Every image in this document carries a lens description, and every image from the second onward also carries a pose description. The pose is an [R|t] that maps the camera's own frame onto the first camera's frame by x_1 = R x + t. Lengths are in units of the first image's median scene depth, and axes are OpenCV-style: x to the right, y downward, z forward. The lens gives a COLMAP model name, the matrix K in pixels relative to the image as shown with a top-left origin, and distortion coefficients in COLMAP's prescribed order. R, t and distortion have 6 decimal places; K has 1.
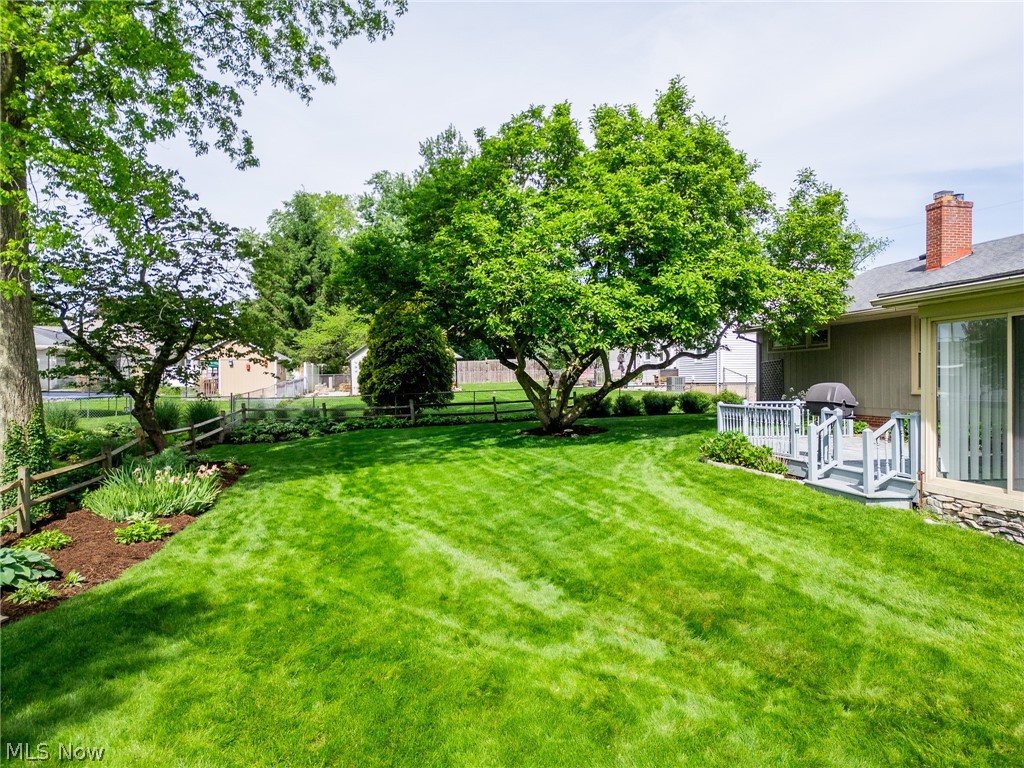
lens RADIAL K [[718.1, 0, 512.0], [0, 718.1, 383.7], [0, 0, 1]] dist [0.042261, -0.000261]
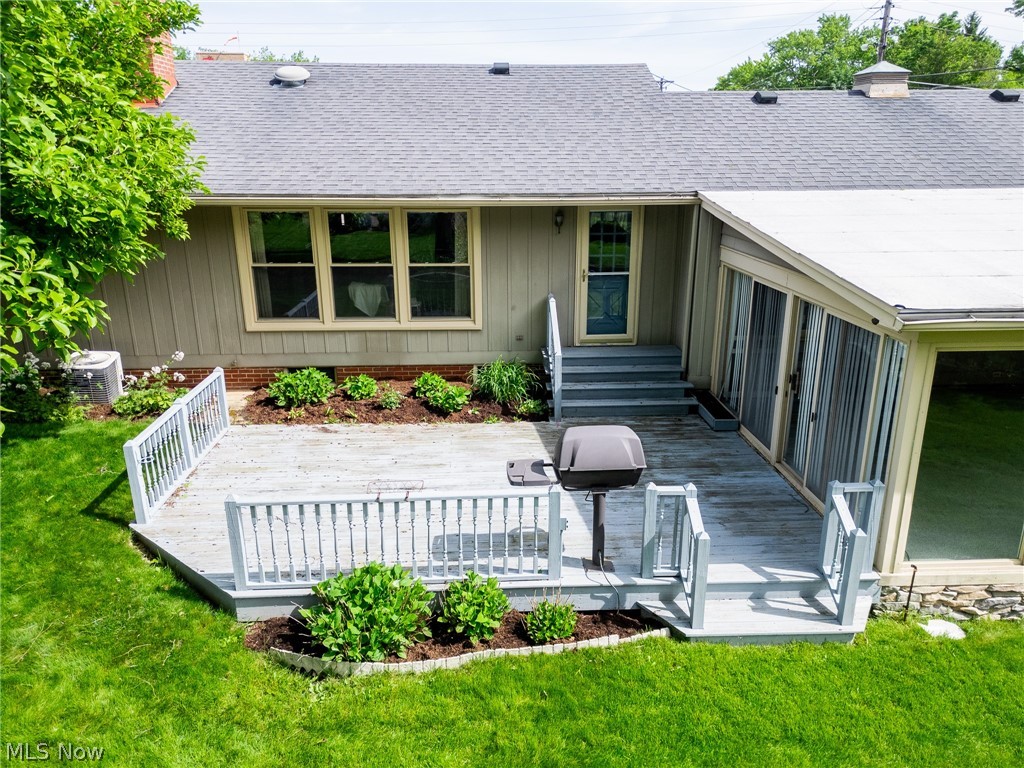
lens RADIAL K [[718.1, 0, 512.8], [0, 718.1, 386.0], [0, 0, 1]] dist [0.042261, -0.000261]
pose [[0.131405, -0.292590, 0.947166, -0.065178], [0.003329, 0.955576, 0.294726, -0.244841], [-0.991323, -0.035575, 0.126542, 1.373903]]
